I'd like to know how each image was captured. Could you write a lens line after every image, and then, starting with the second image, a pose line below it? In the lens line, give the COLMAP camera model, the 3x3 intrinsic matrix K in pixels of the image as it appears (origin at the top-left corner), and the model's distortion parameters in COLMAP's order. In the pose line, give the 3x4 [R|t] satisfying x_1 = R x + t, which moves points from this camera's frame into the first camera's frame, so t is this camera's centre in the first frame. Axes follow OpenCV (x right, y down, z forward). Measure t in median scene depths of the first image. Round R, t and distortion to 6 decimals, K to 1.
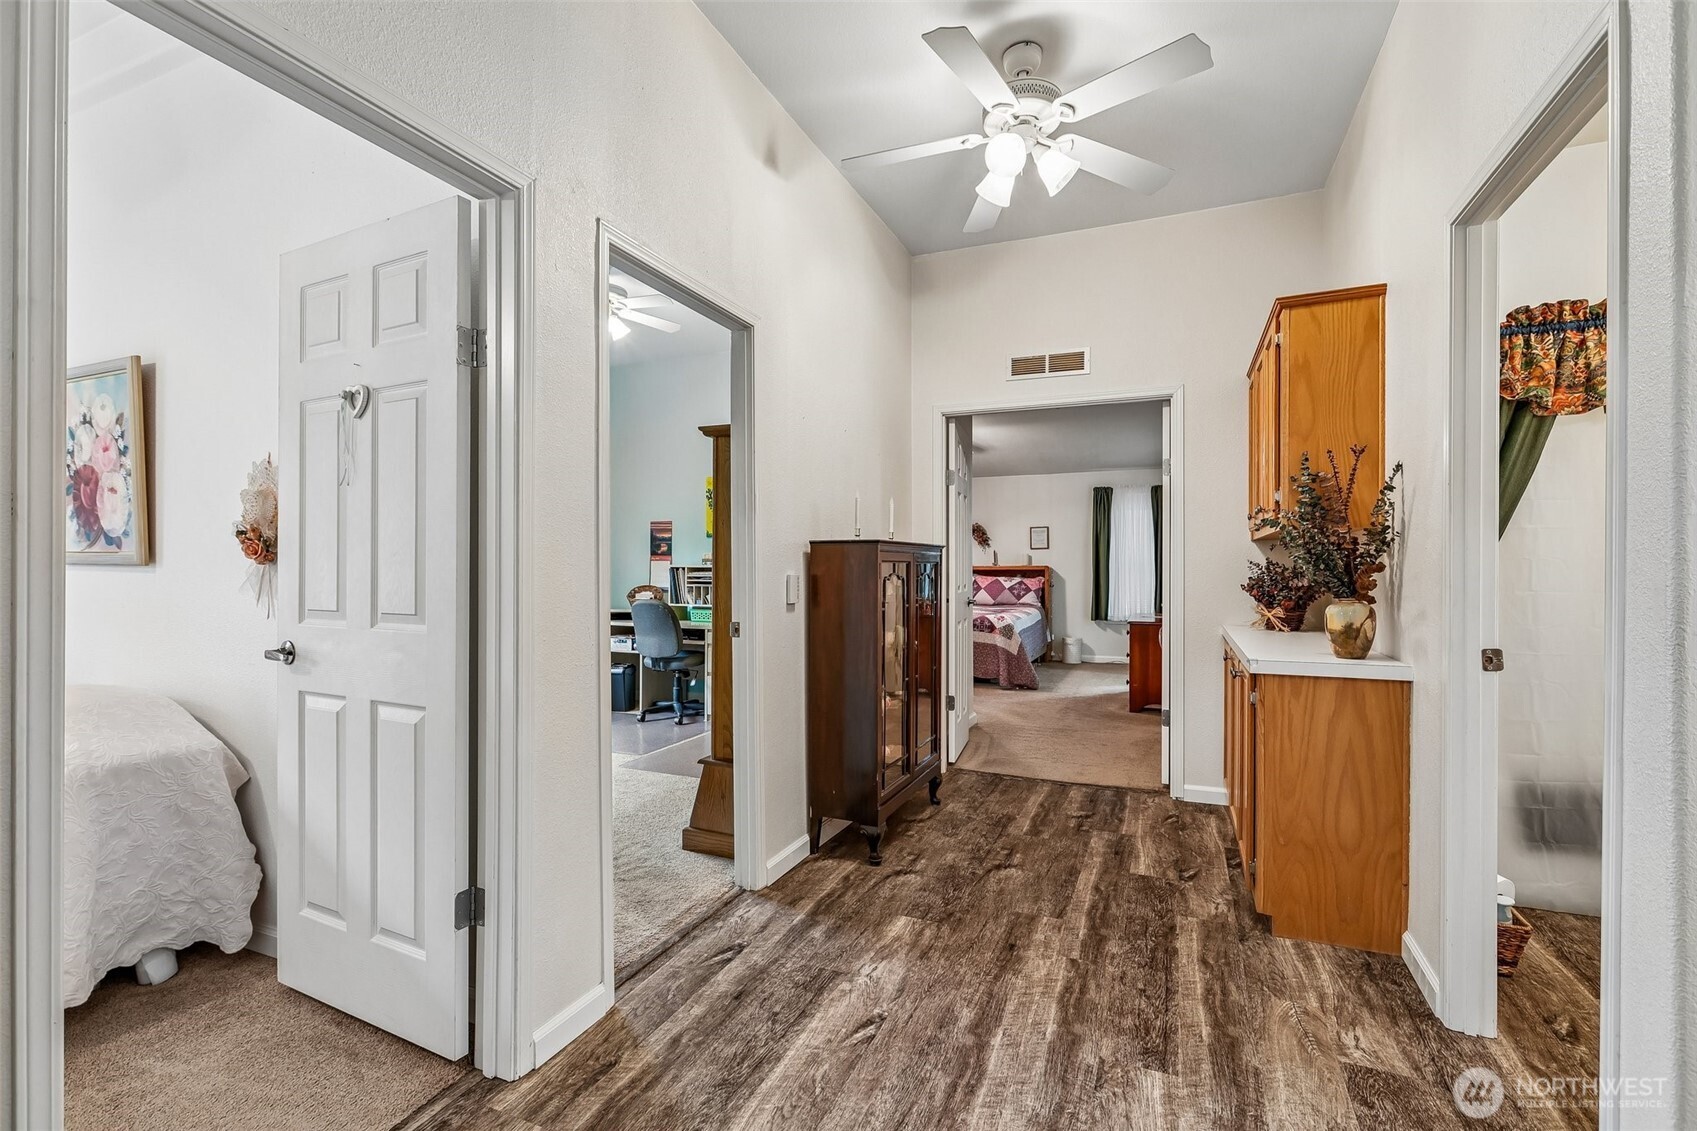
lens RADIAL K [[757.8, 0, 863.1], [0, 757.8, 568.5], [0, 0, 1]] dist [0.001565, 0.000451]
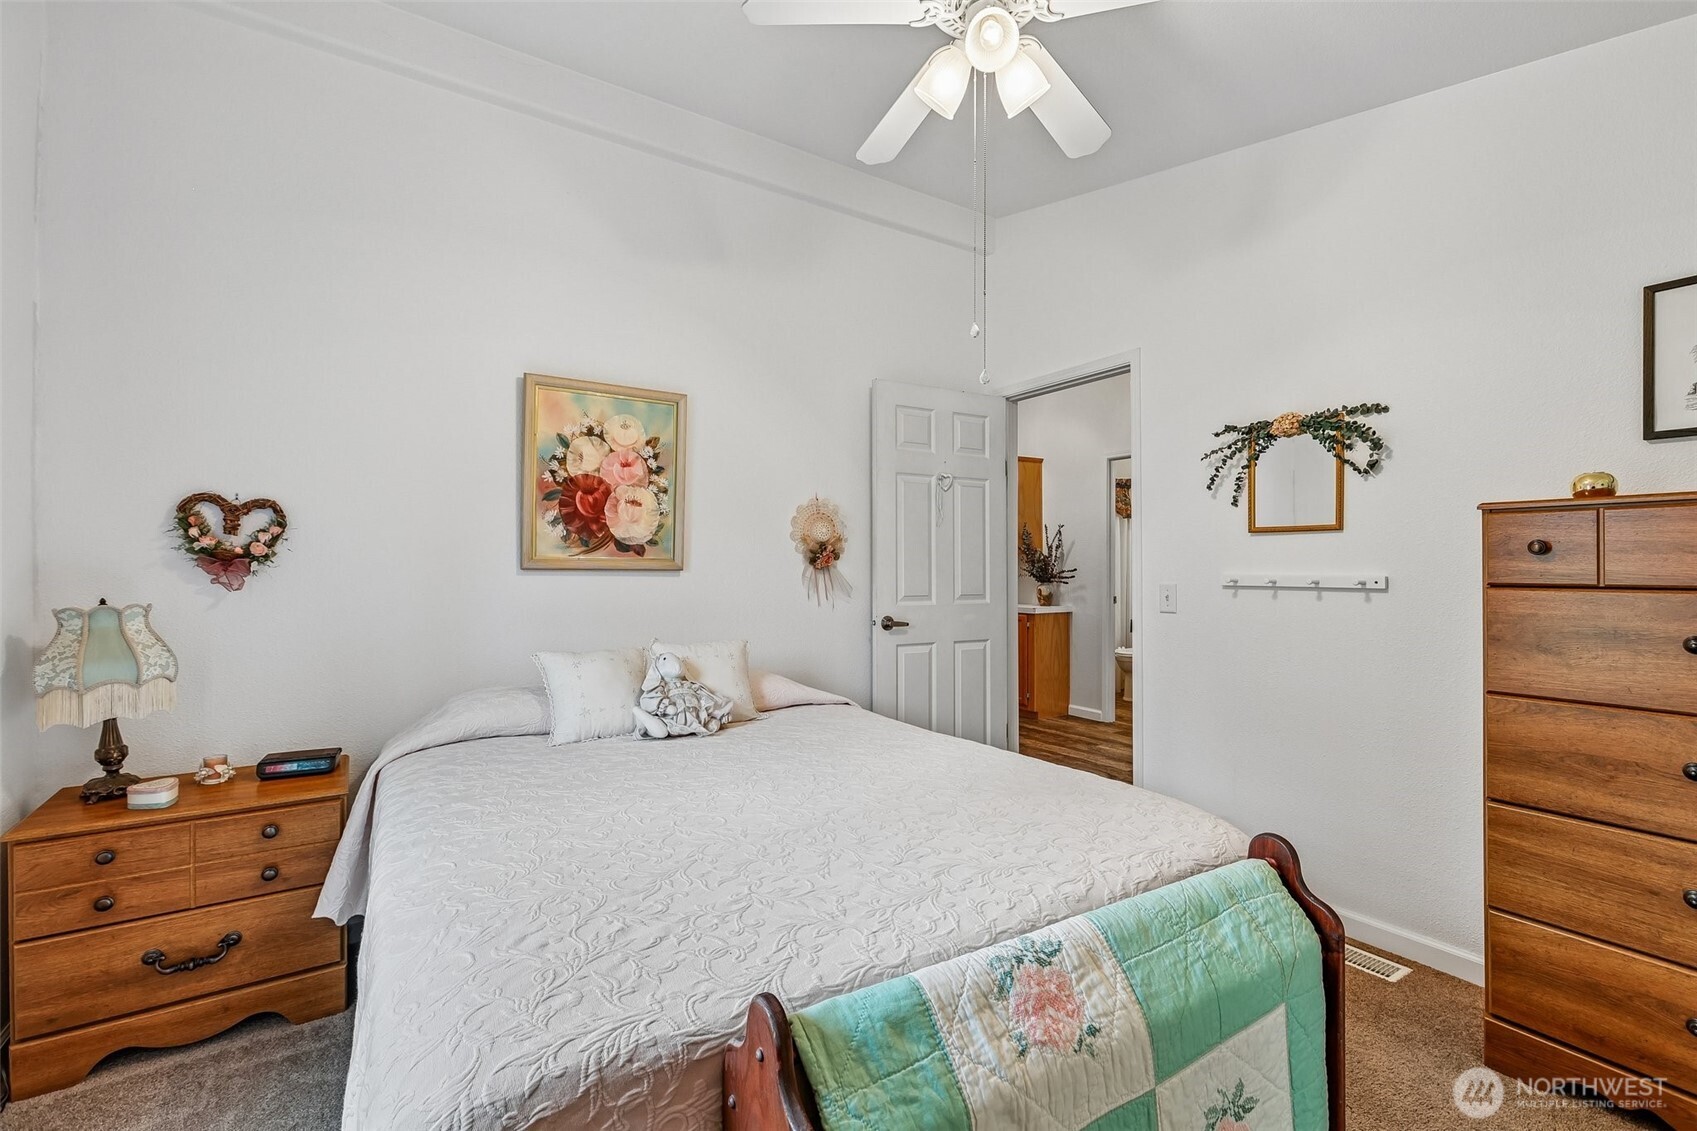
lens RADIAL K [[752.4, 0, 858.7], [0, 752.4, 564.7], [0, 0, 1]] dist [-0.000971, 0.000369]
pose [[0.555145, 0.004440, 0.831742, -1.520772], [0.001749, 0.999977, -0.006506, -0.004246], [-0.831752, 0.005066, 0.555125, 0.103665]]
